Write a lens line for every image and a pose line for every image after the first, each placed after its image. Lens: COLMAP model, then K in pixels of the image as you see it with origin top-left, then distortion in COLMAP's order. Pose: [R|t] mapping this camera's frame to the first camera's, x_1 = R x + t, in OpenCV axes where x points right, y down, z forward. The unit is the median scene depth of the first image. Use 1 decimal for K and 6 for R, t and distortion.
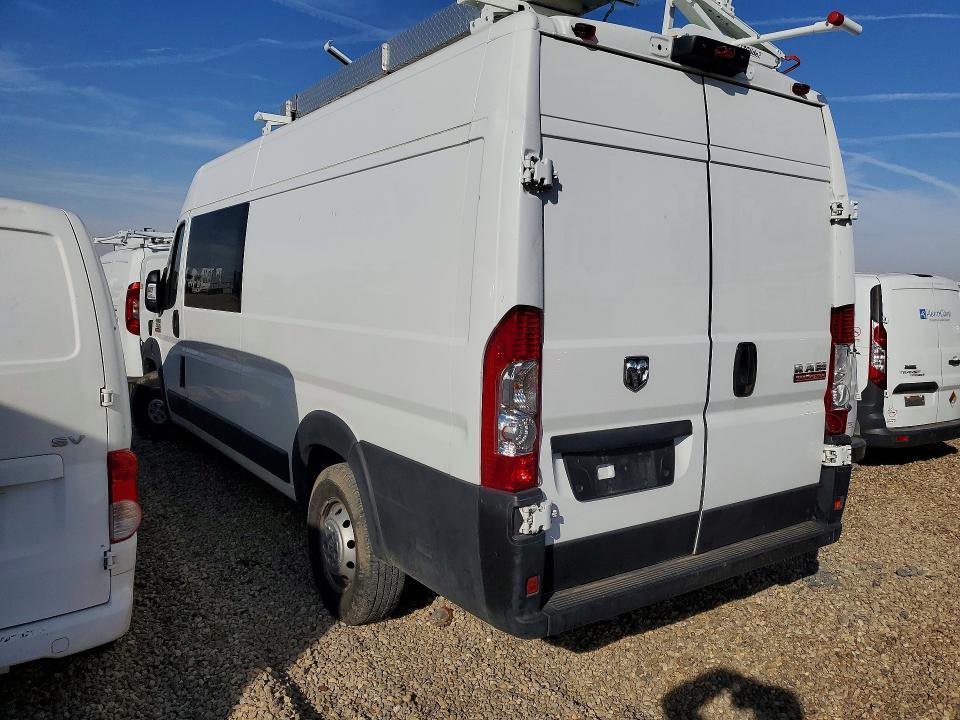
lens RADIAL K [[670.4, 0, 480.5], [0, 670.4, 372.7], [0, 0, 1]] dist [0.011100, 0.000343]
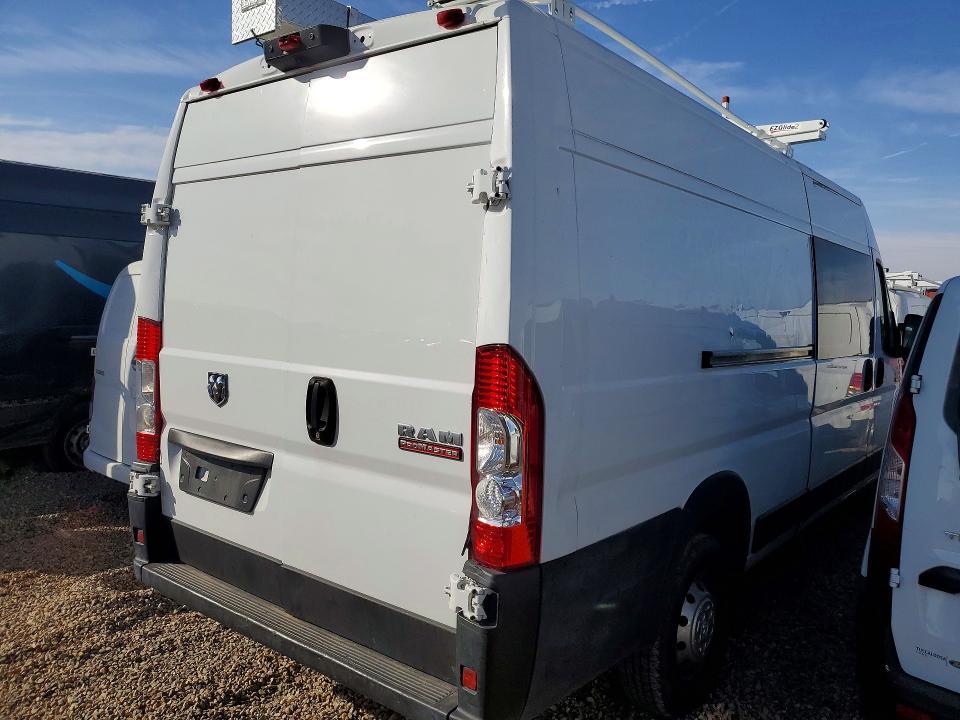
lens RADIAL K [[742.9, 0, 480.0], [0, 742.9, 360.0], [0, 0, 1]] dist [0.076432, 0.002449]
pose [[0.329540, 0.076238, -0.941059, 1.299731], [-0.132953, 0.990550, 0.033689, -0.121600], [0.934734, 0.114015, 0.336562, 0.869426]]
